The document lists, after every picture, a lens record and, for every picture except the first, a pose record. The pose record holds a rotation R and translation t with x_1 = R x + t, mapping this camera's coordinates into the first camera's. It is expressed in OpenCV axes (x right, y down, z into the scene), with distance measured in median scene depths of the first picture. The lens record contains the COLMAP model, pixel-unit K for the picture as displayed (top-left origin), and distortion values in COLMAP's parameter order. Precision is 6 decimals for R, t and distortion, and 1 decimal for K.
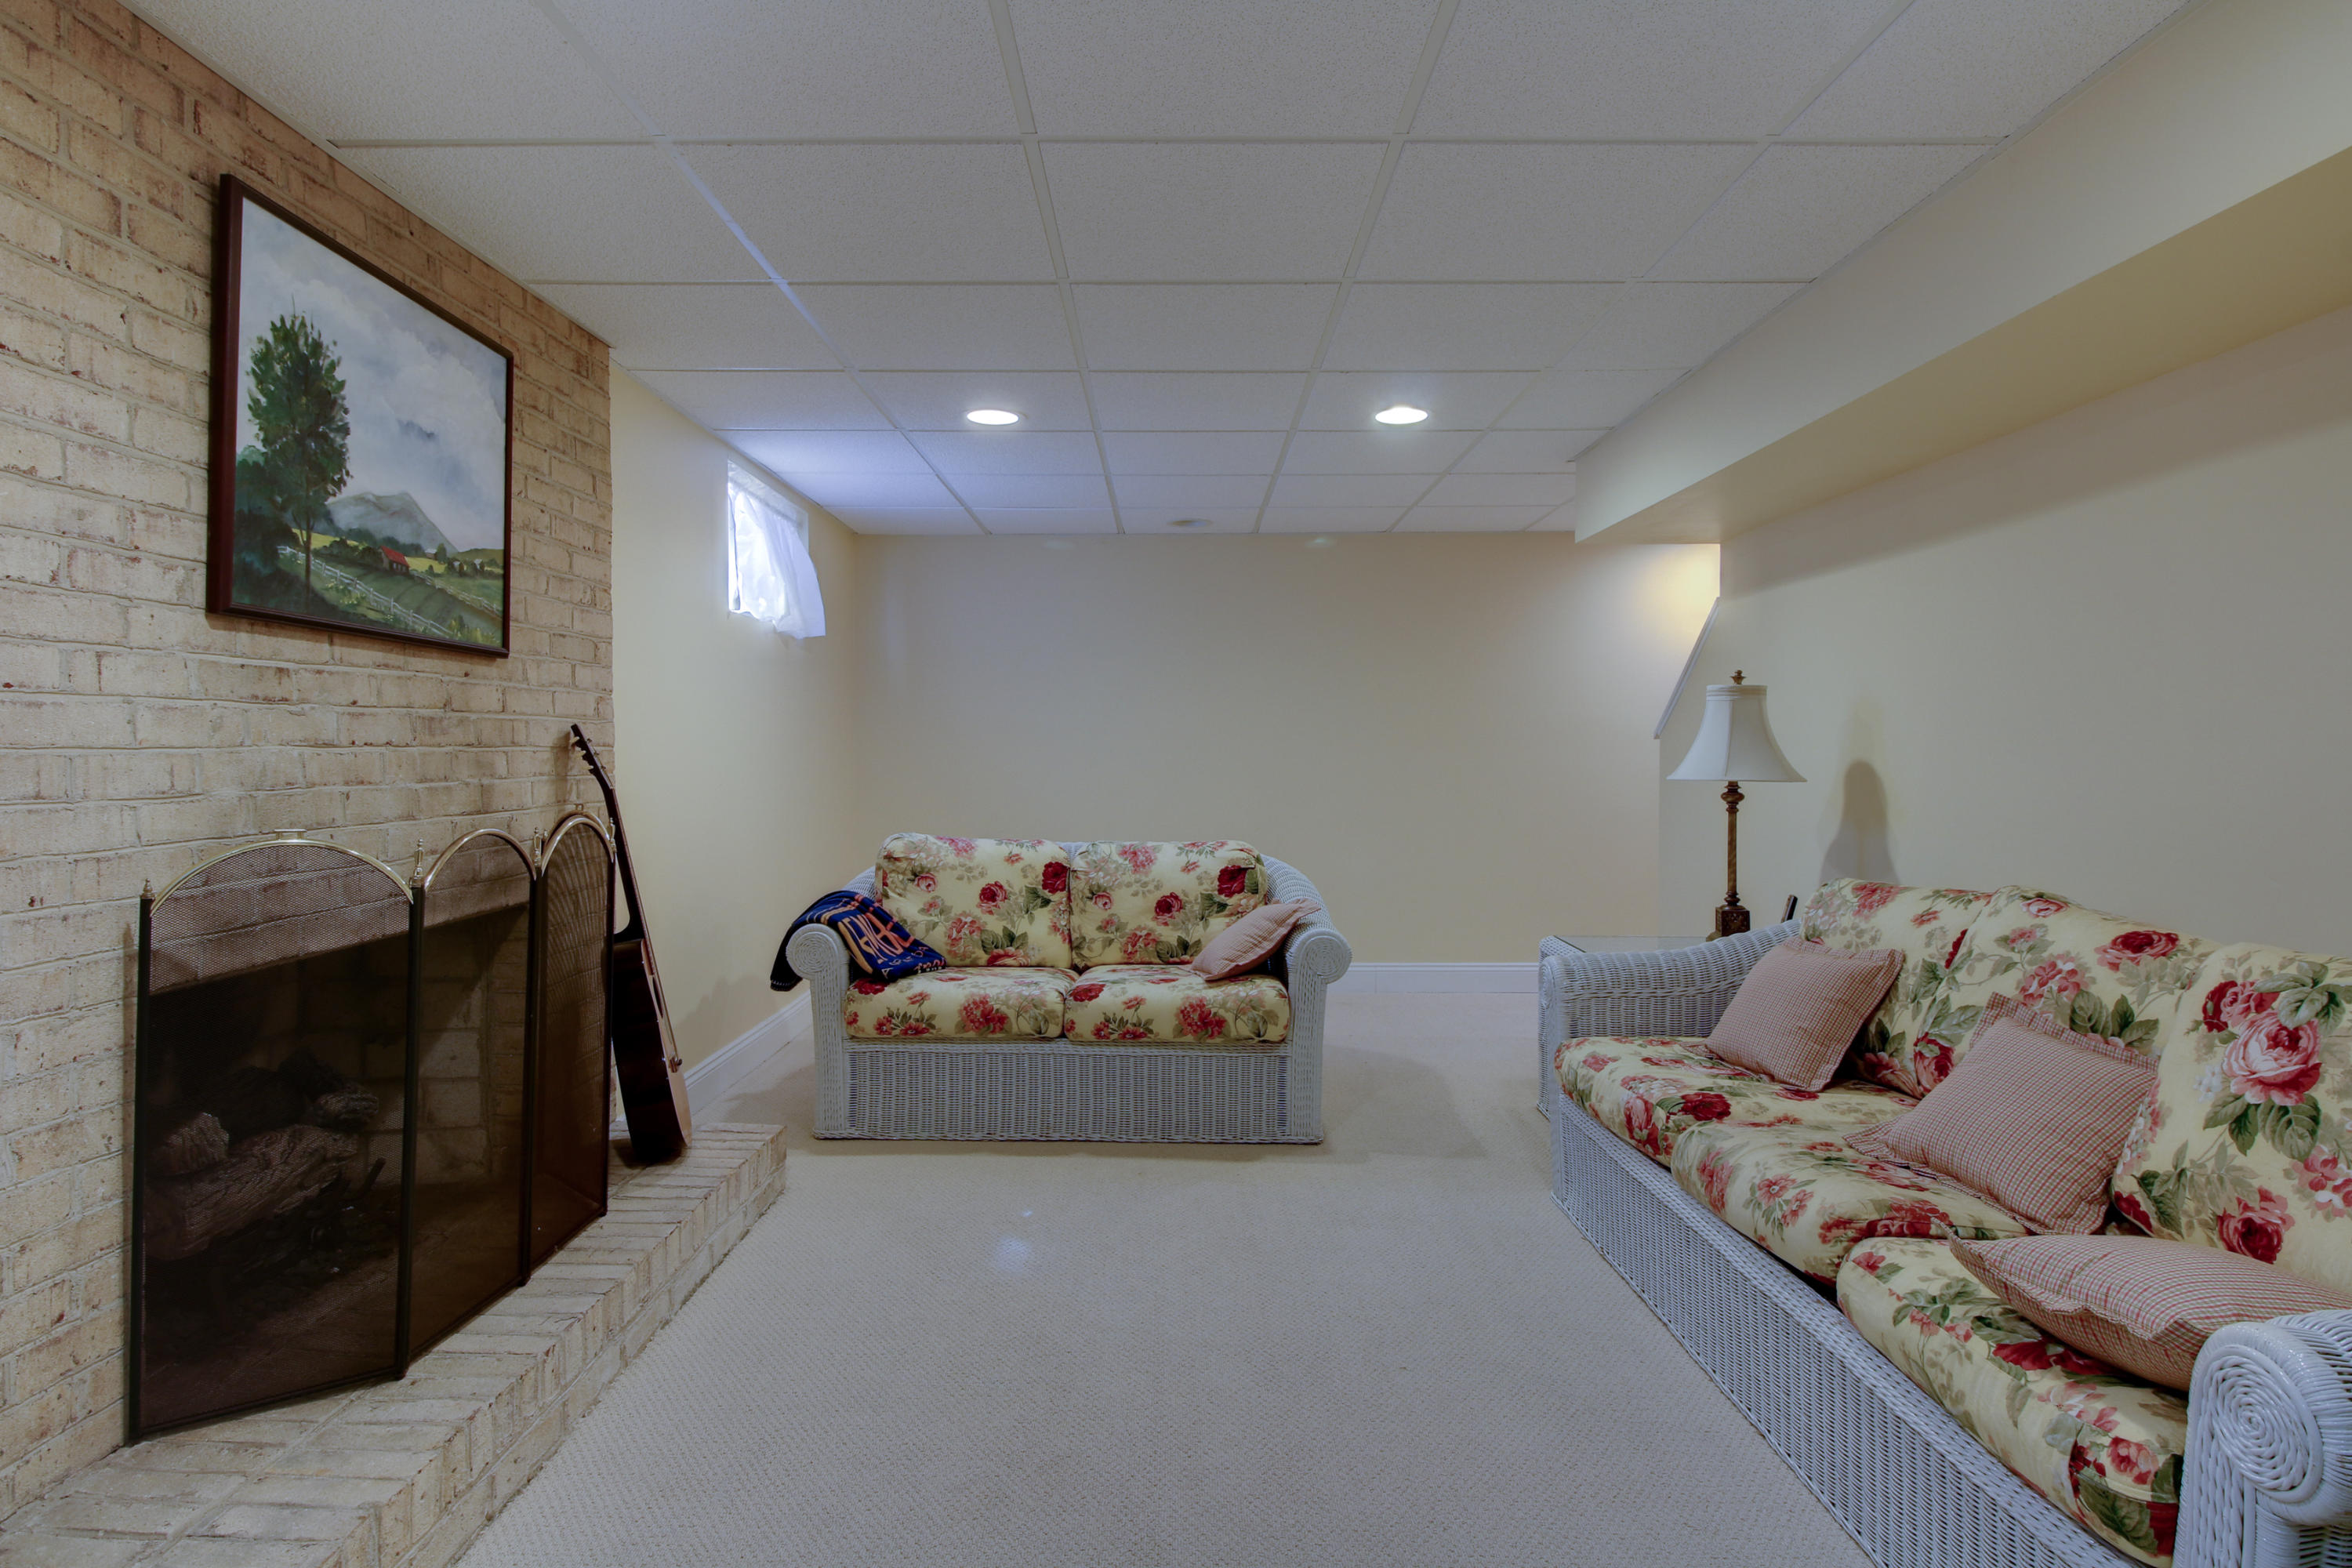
lens RADIAL K [[1252.8, 0, 1172.5], [0, 1252.8, 751.2], [0, 0, 1]] dist [0.006810, -0.014368]
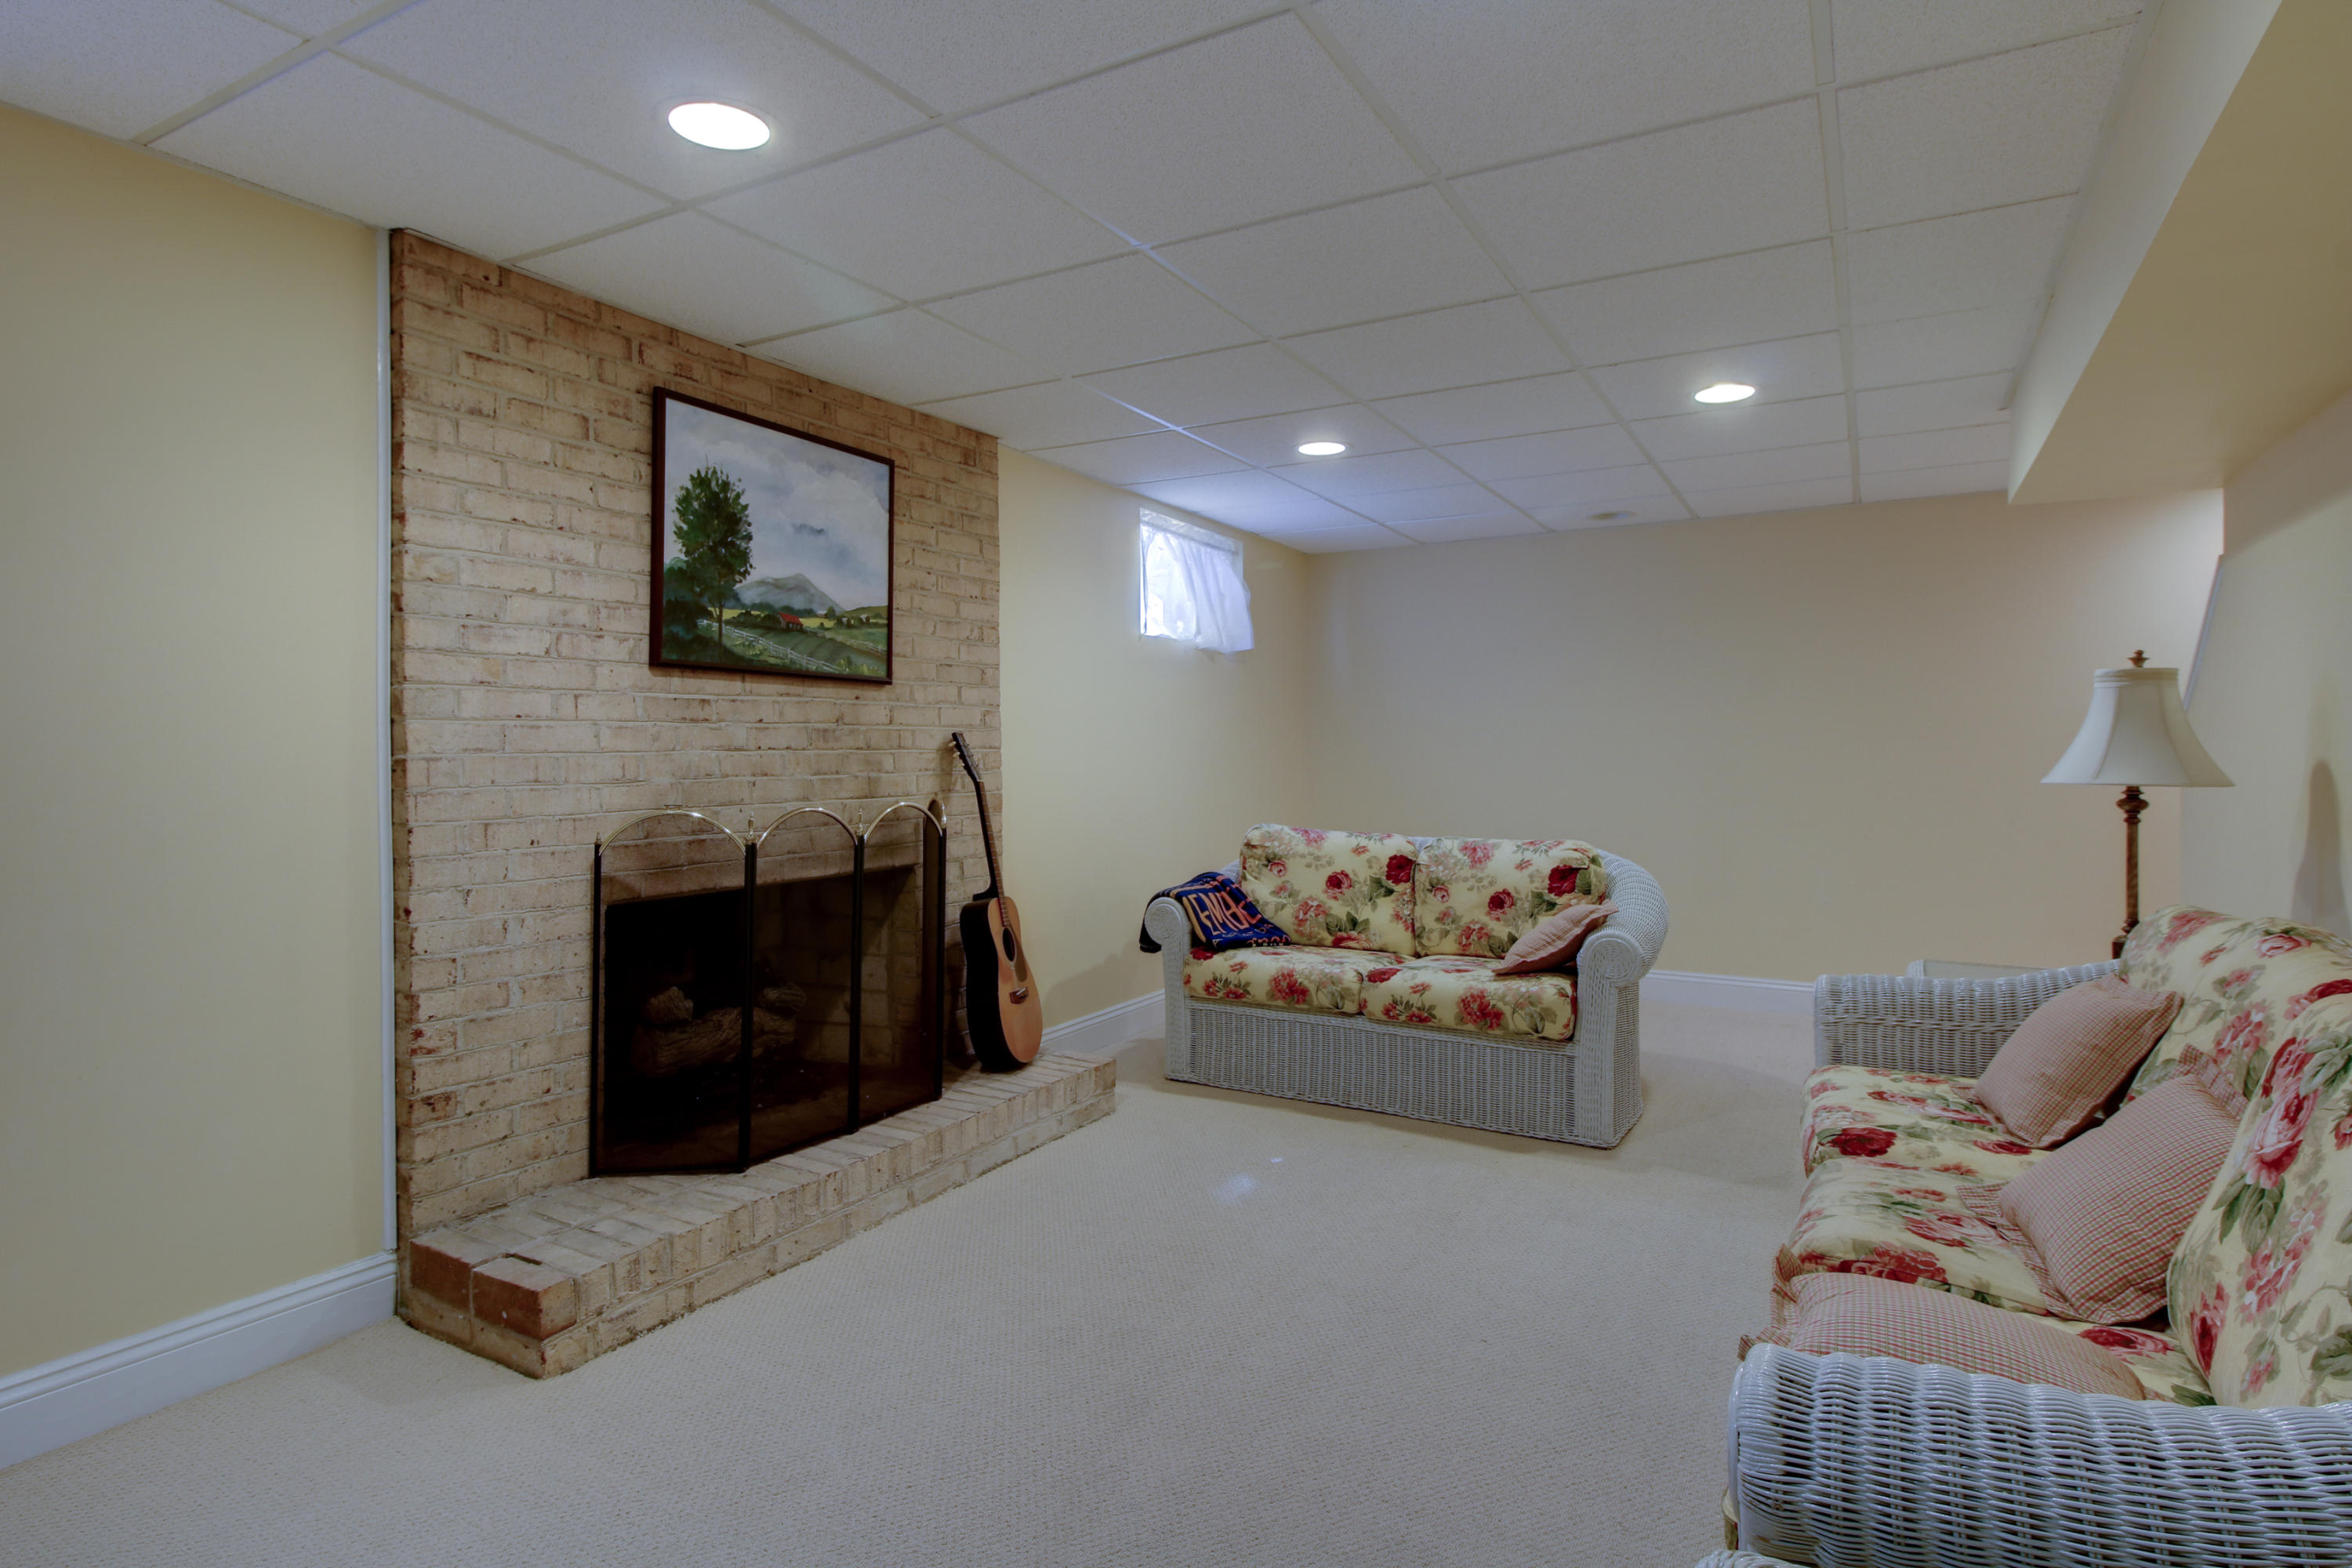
lens RADIAL K [[1252.8, 0, 1172.5], [0, 1252.8, 751.2], [0, 0, 1]] dist [0.006810, -0.014368]
pose [[0.867168, -0.003013, -0.498006, 0.493551], [0.003579, 0.999994, 0.000182, -0.001212], [0.498002, -0.001940, 0.867174, -0.037396]]
